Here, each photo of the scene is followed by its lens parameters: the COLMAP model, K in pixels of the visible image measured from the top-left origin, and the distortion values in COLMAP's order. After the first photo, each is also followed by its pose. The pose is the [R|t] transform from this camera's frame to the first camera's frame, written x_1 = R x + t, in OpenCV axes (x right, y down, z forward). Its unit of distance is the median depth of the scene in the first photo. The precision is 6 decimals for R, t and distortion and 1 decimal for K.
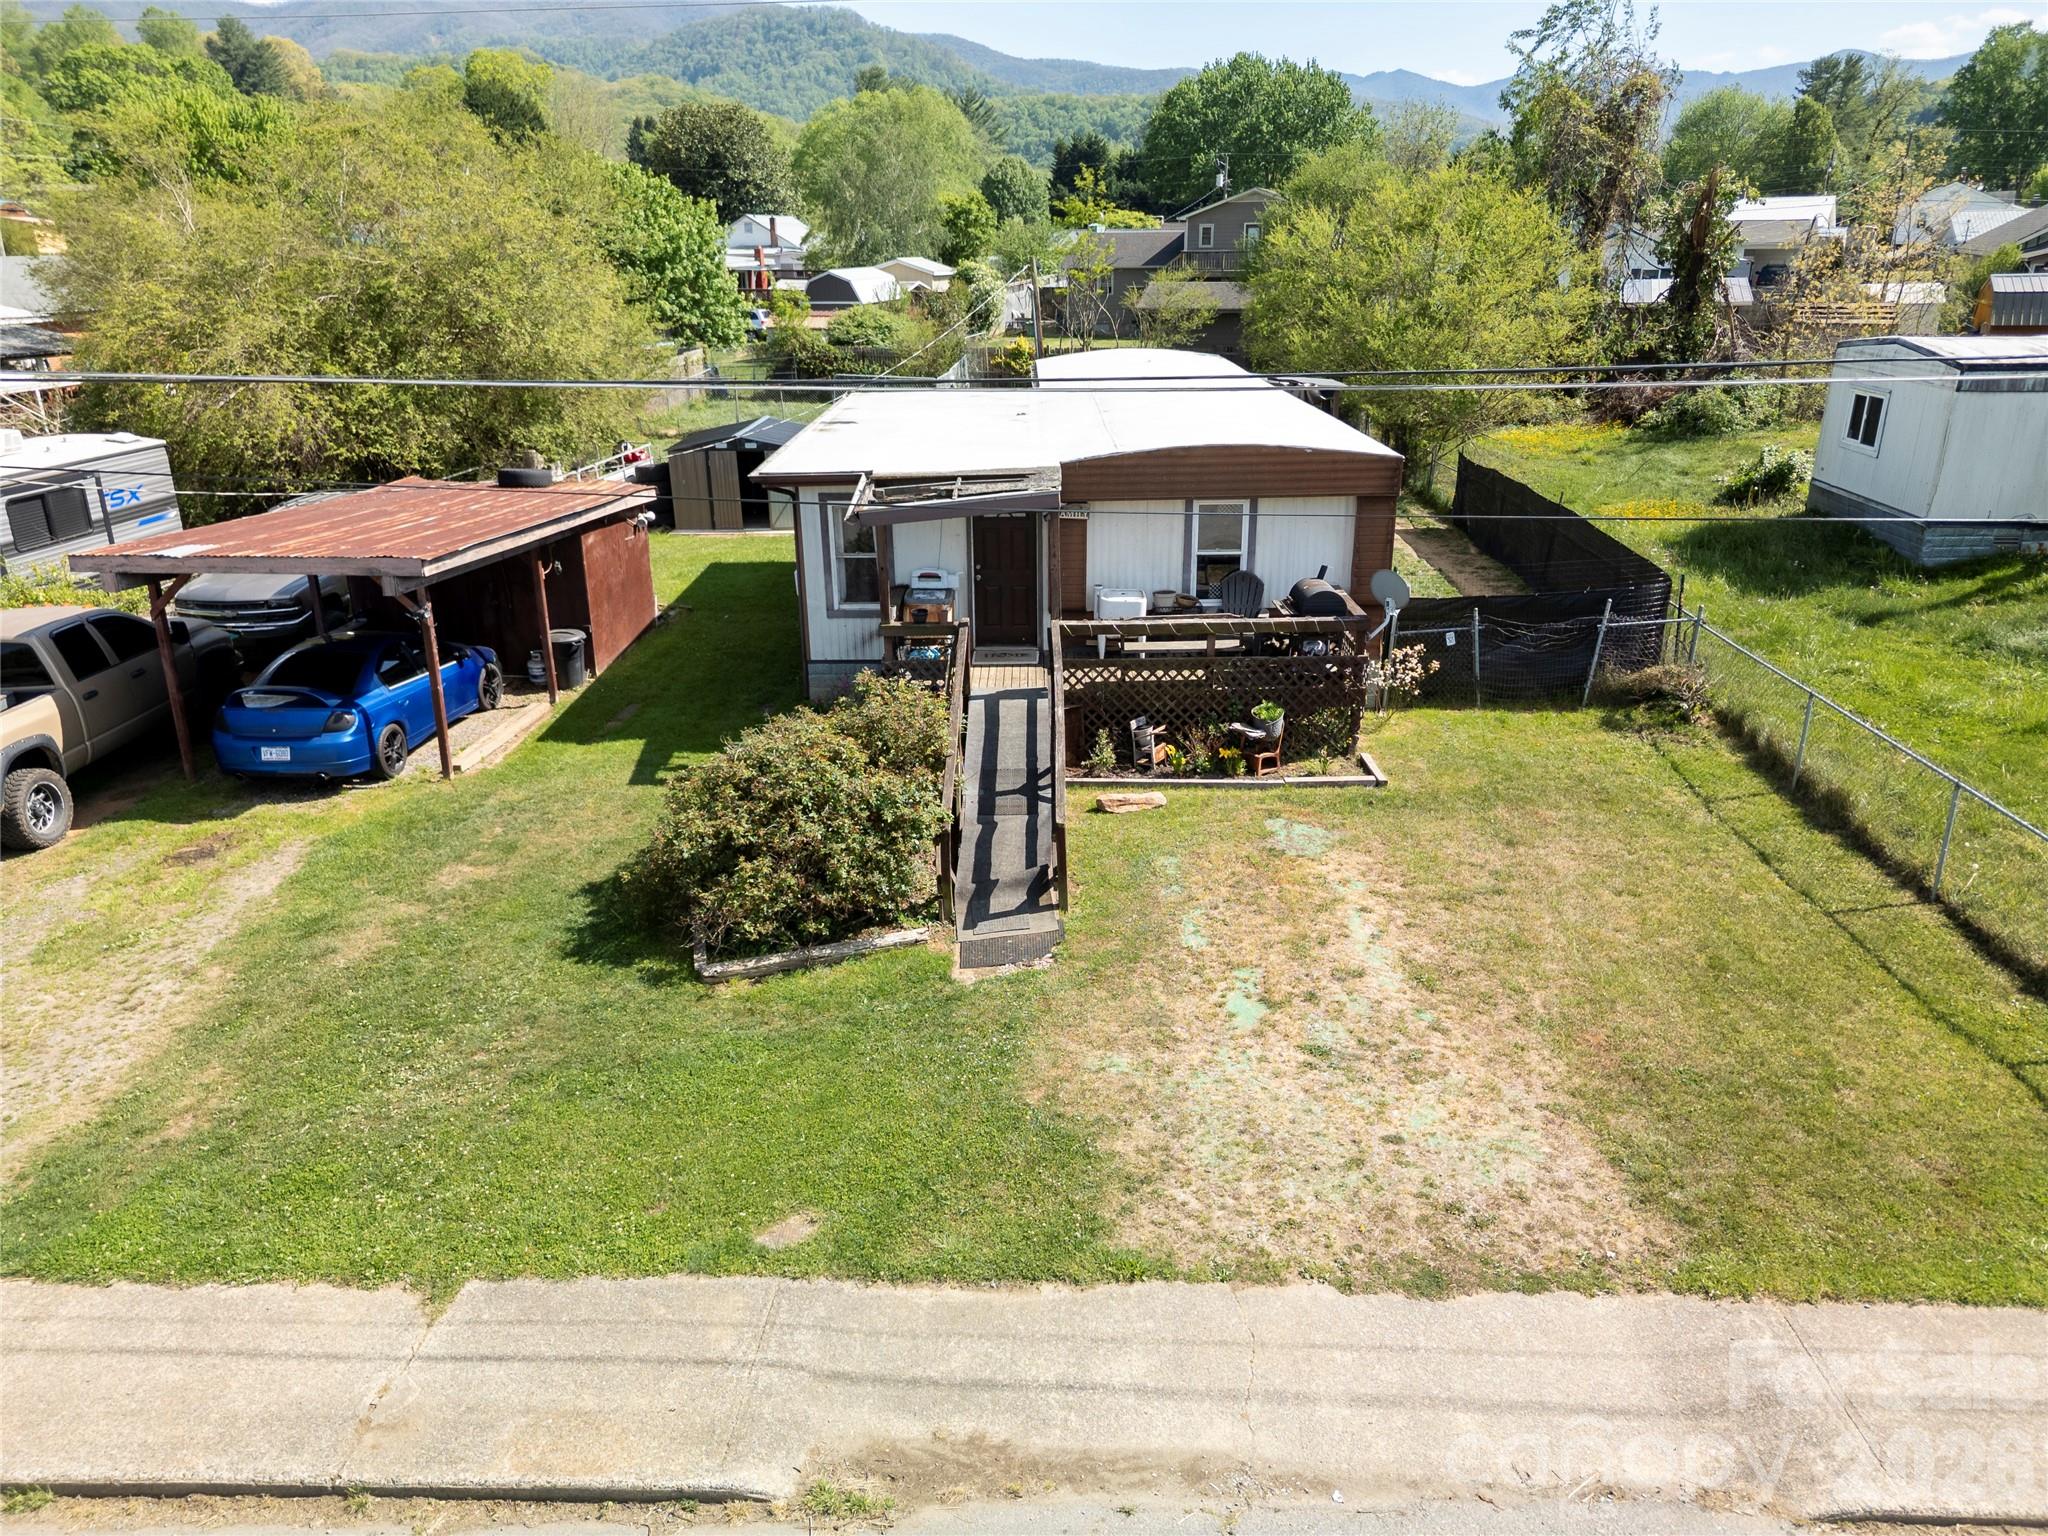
lens RADIAL K [[1441.7, 0, 1024.0], [0, 1441.7, 768.0], [0, 0, 1]] dist [0.063152, -0.047413]
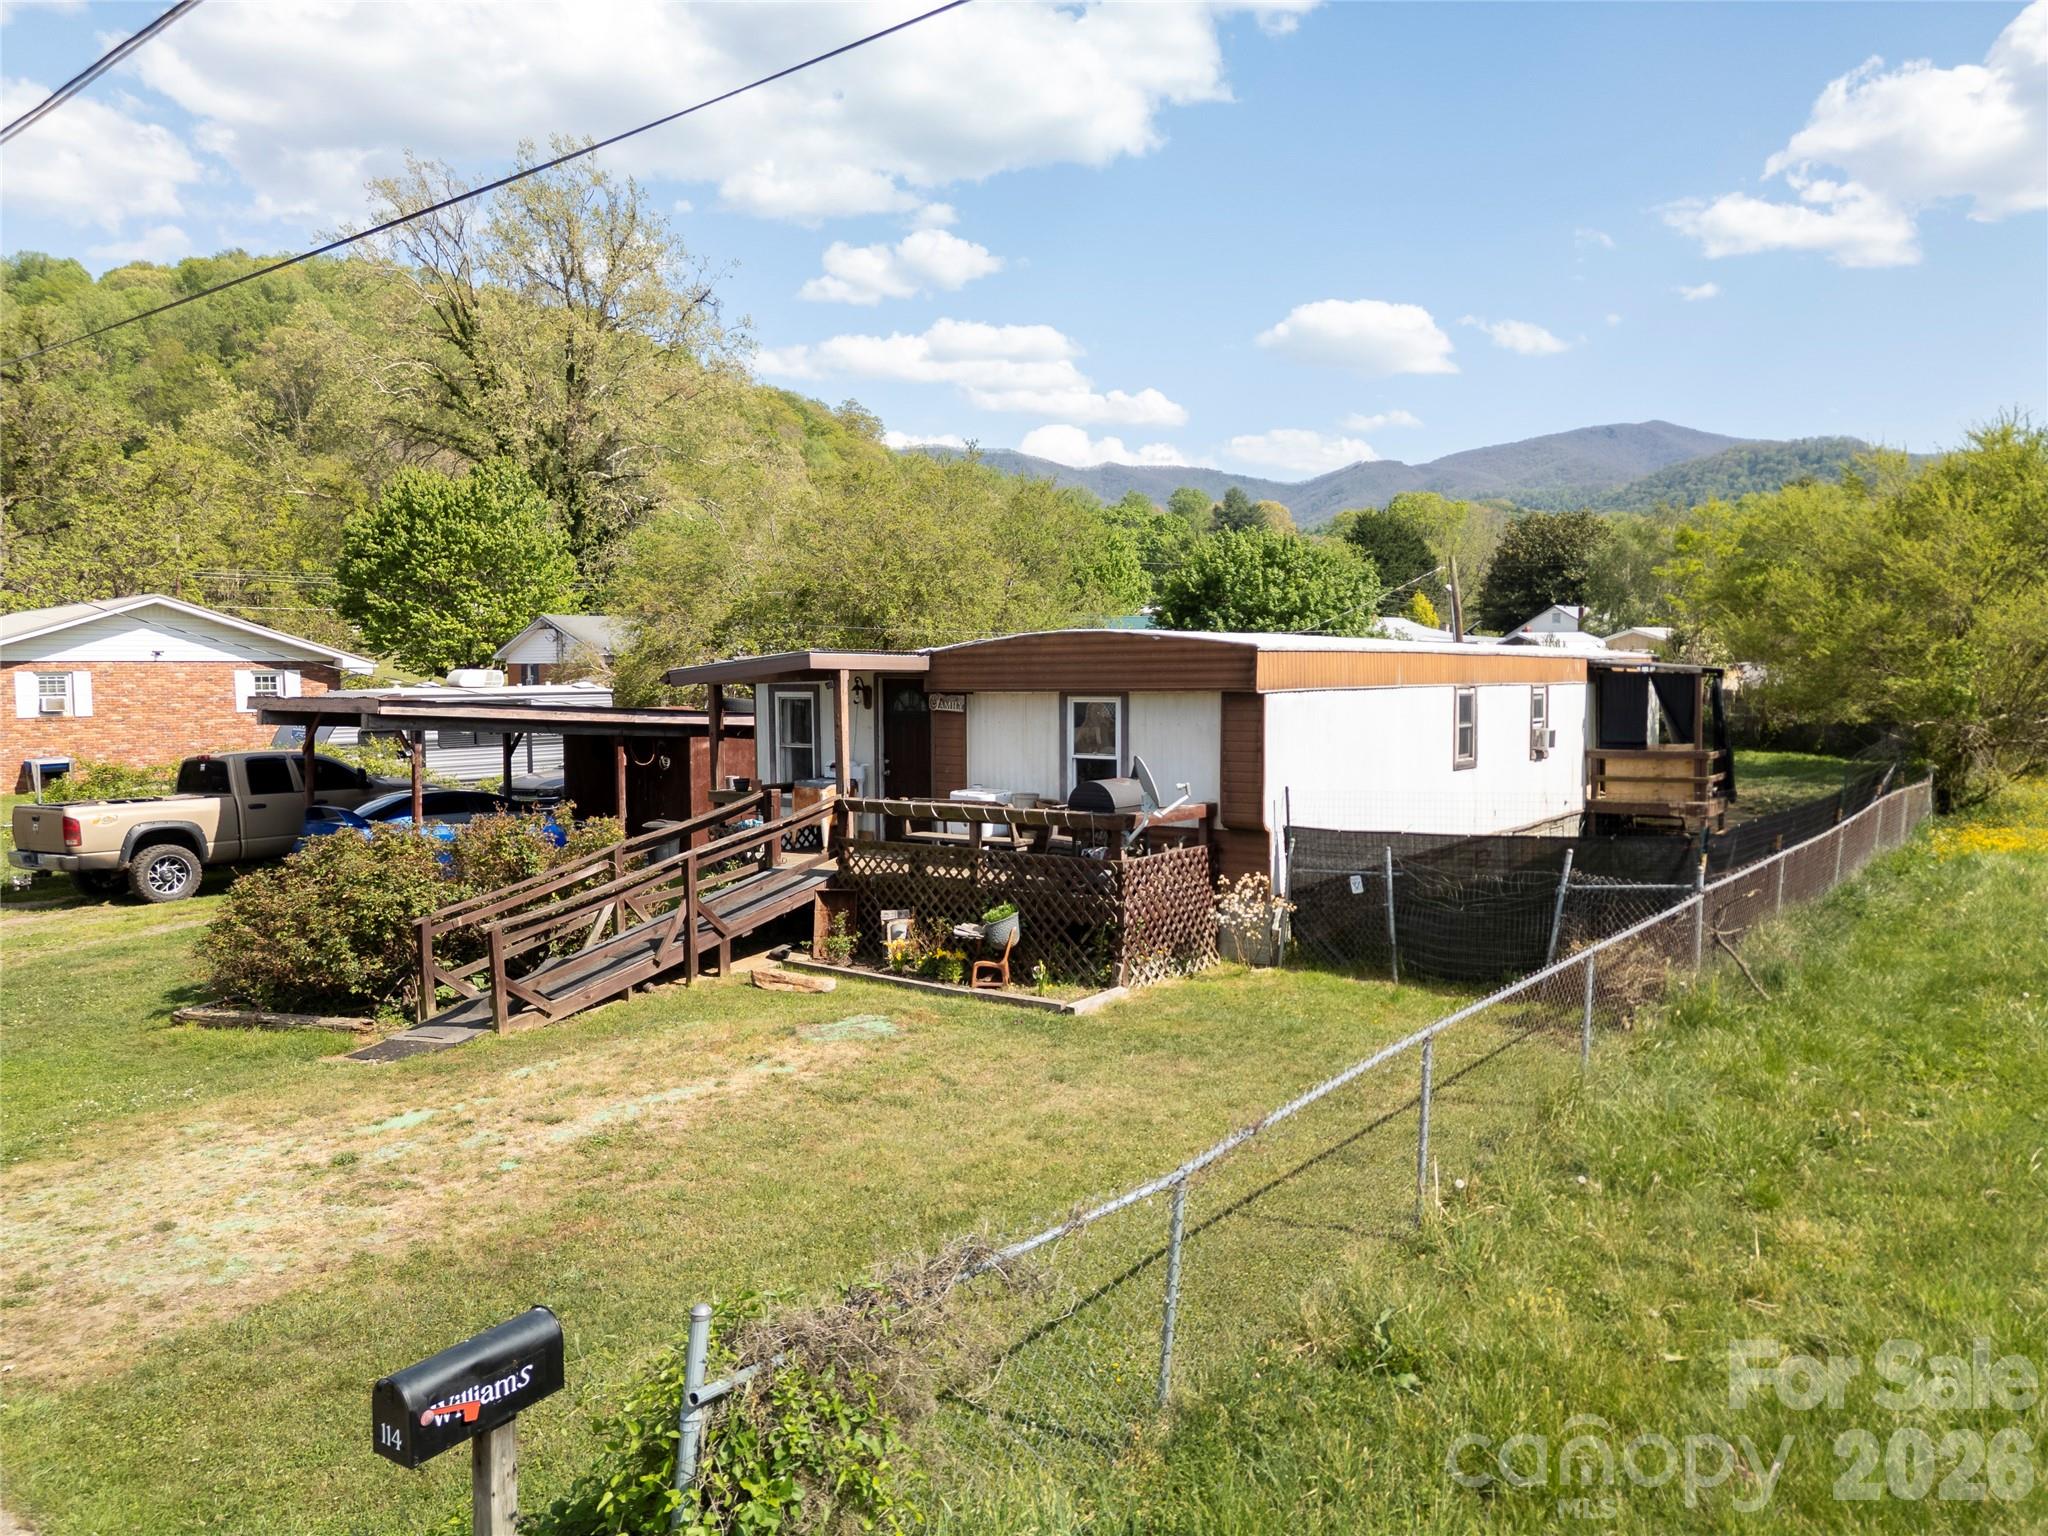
lens RADIAL K [[1433.0, 0, 1024.0], [0, 1433.0, 768.0], [0, 0, 1]] dist [0.084095, -0.072028]
pose [[0.813489, 0.044168, -0.579900, 0.664963], [-0.200163, 0.957458, -0.207866, 0.050634], [0.546049, 0.285172, 0.787723, 0.328048]]
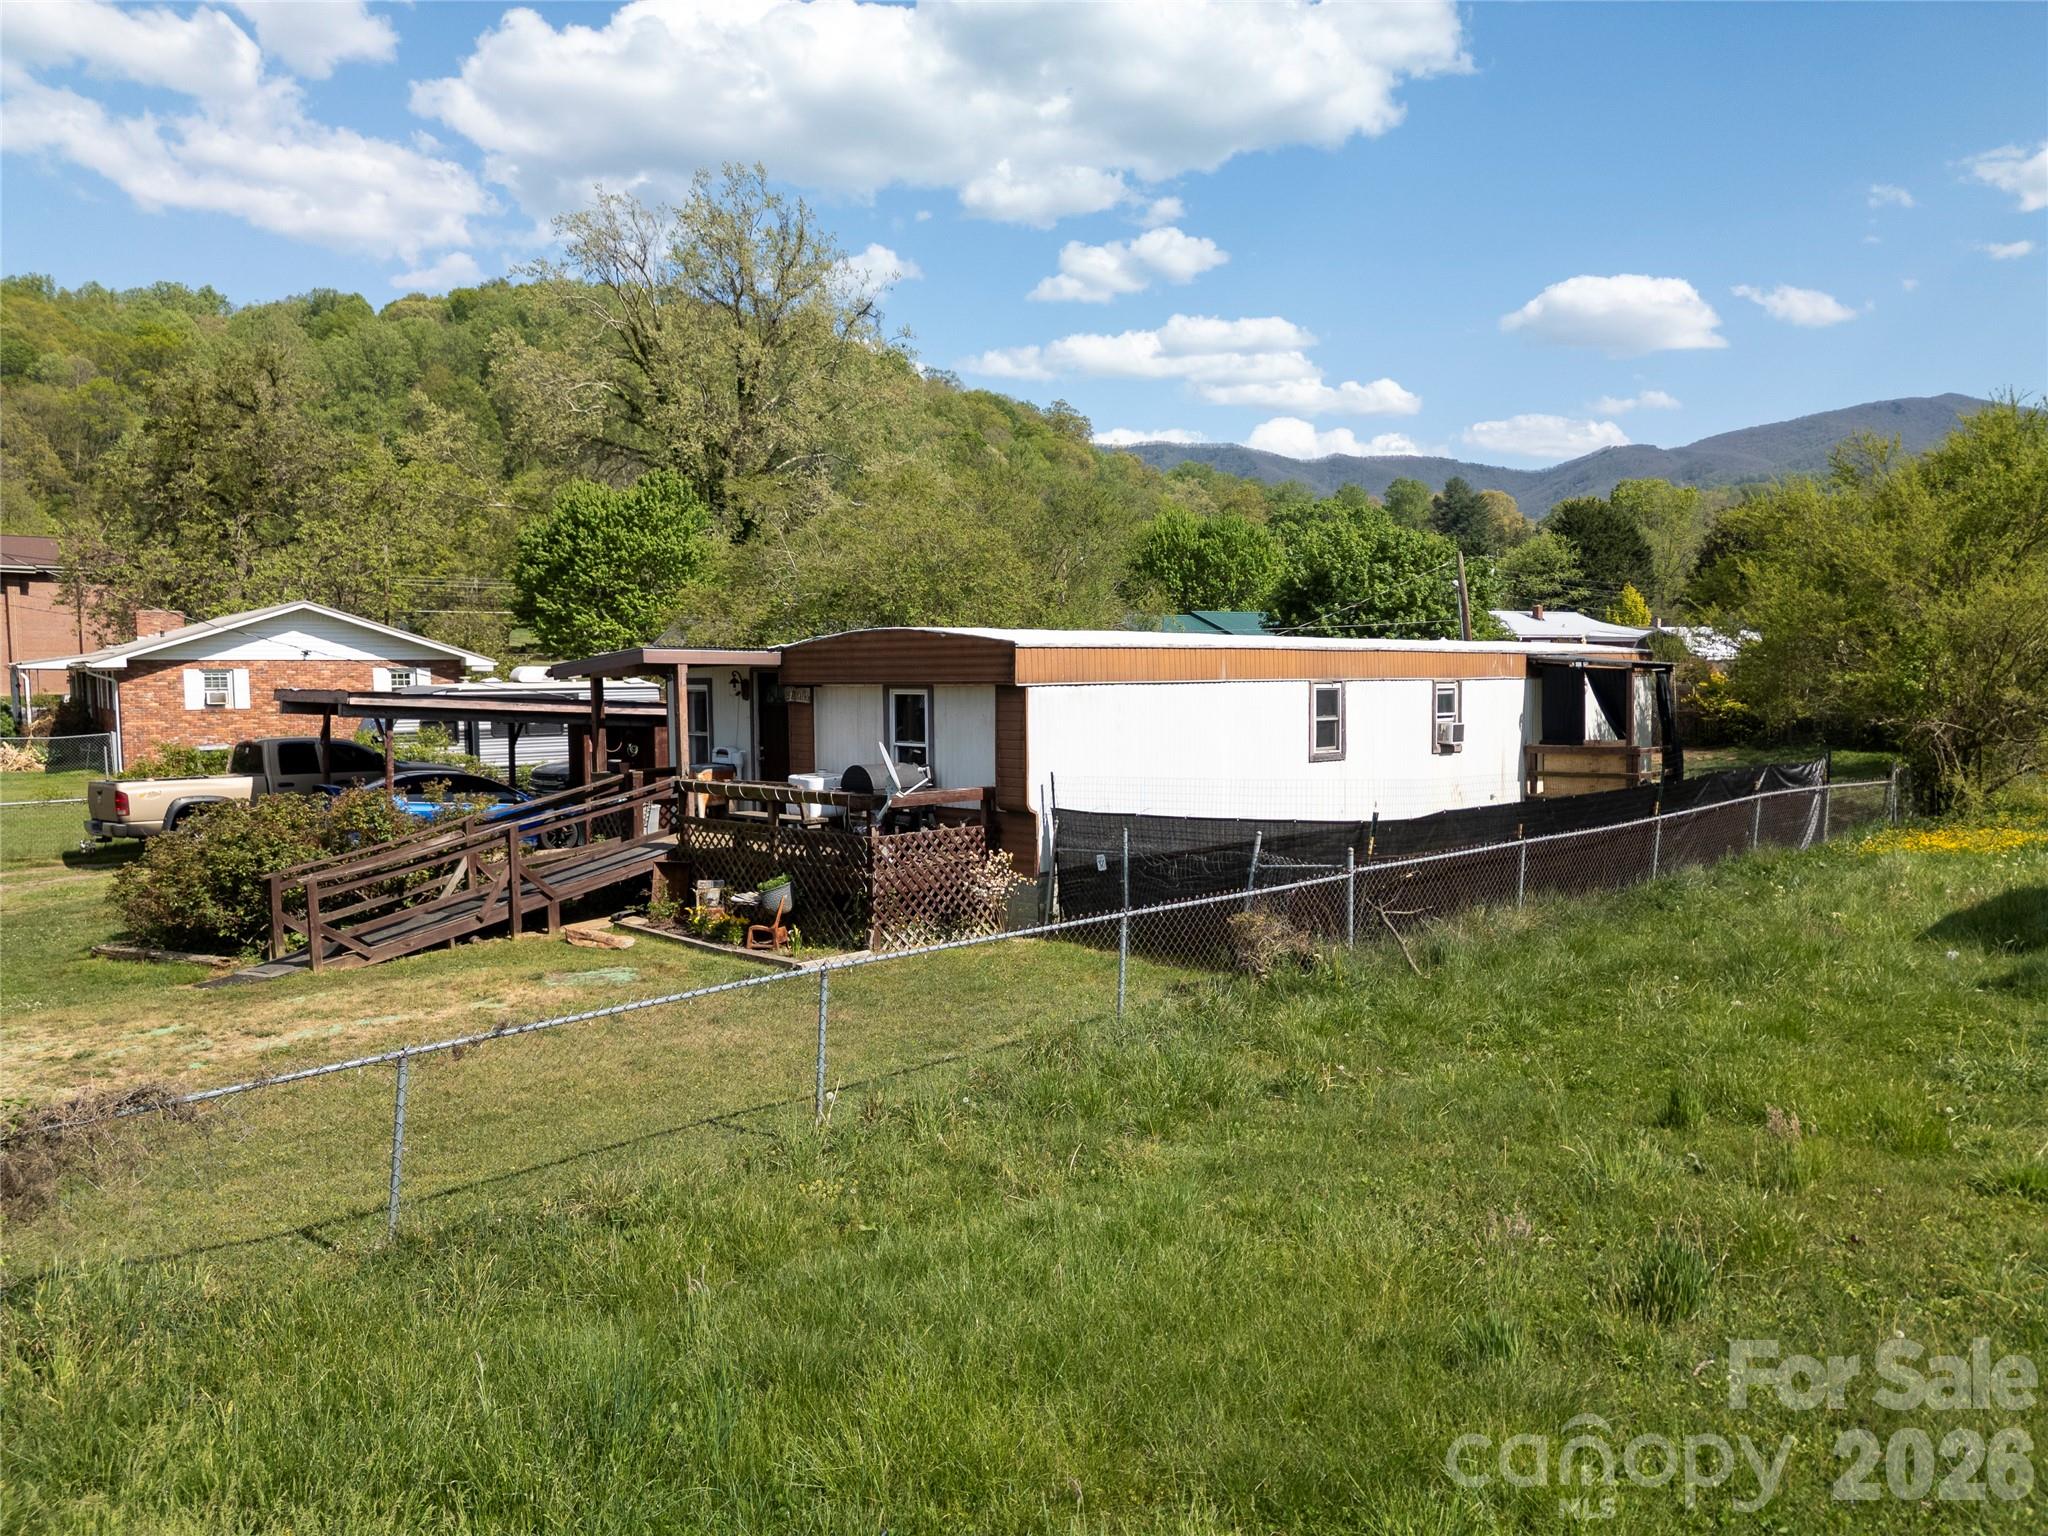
lens RADIAL K [[1441.7, 0, 1024.0], [0, 1441.7, 768.0], [0, 0, 1]] dist [0.063152, -0.047413]
pose [[0.715555, 0.052026, -0.696616, 0.938206], [-0.238305, 0.955582, -0.173416, 0.013625], [0.656652, 0.290096, 0.696170, 0.434921]]
